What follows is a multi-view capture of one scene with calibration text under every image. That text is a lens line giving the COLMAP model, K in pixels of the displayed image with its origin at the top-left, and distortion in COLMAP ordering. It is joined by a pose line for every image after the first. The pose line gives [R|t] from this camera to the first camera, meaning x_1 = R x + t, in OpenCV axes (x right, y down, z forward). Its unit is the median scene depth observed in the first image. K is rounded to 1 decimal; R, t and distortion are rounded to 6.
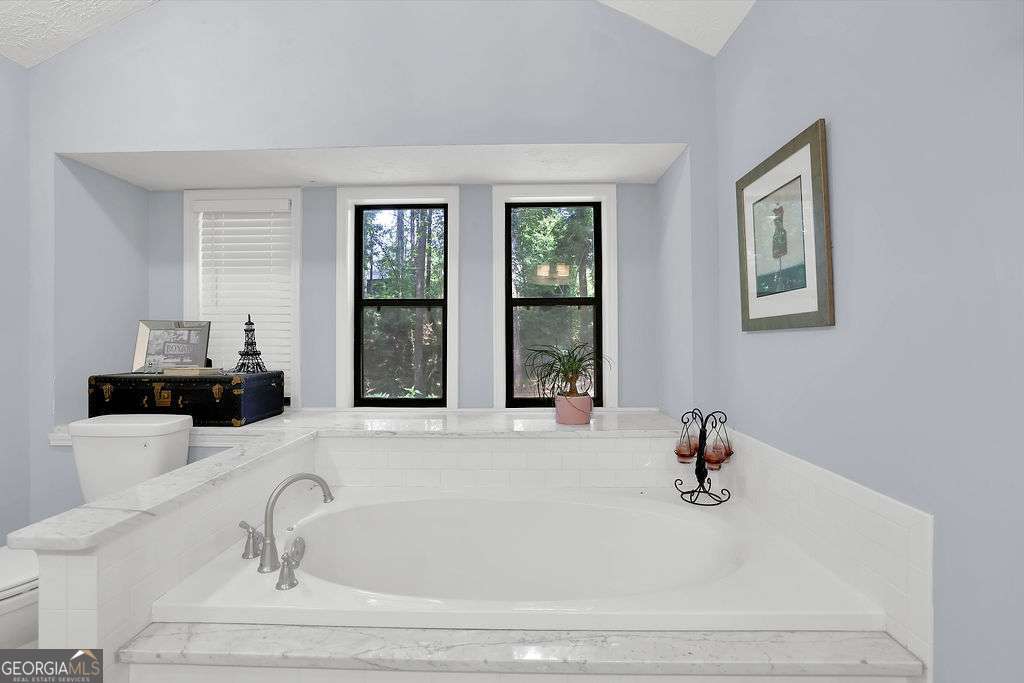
lens RADIAL K [[437.9, 0, 517.5], [0, 437.9, 338.8], [0, 0, 1]] dist [-0.047993, 0.015596]
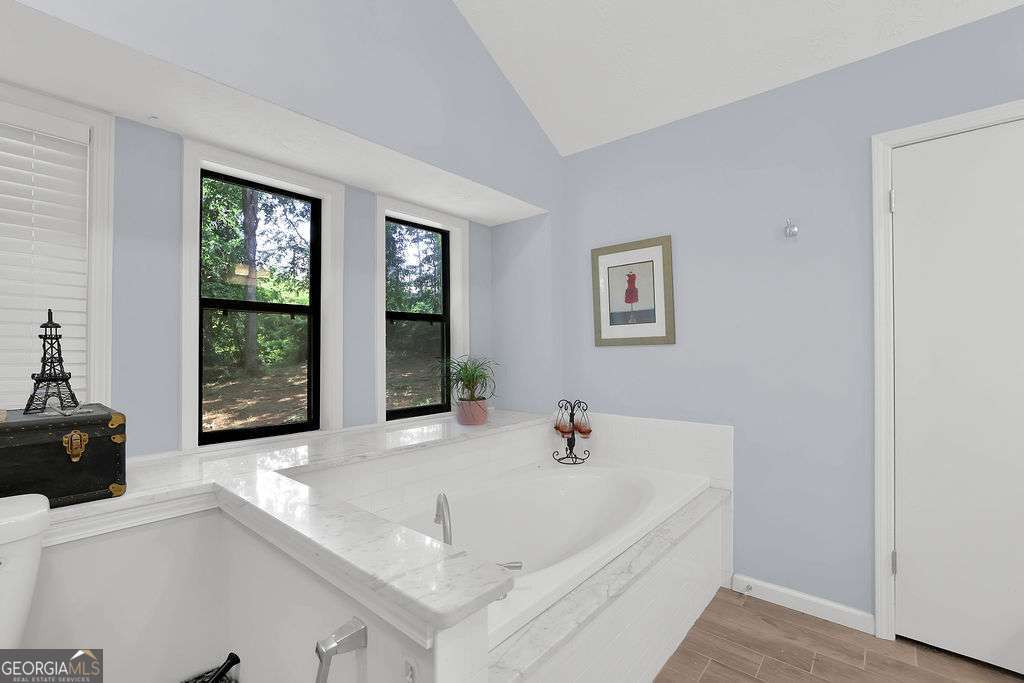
lens RADIAL K [[454.0, 0, 497.8], [0, 454.0, 341.8], [0, 0, 1]] dist [-0.051382, 0.021969]
pose [[0.644532, 0.013820, 0.764453, -0.821067], [0.001546, 0.999811, -0.019379, -0.001427], [-0.764576, 0.013672, 0.644389, 0.186957]]
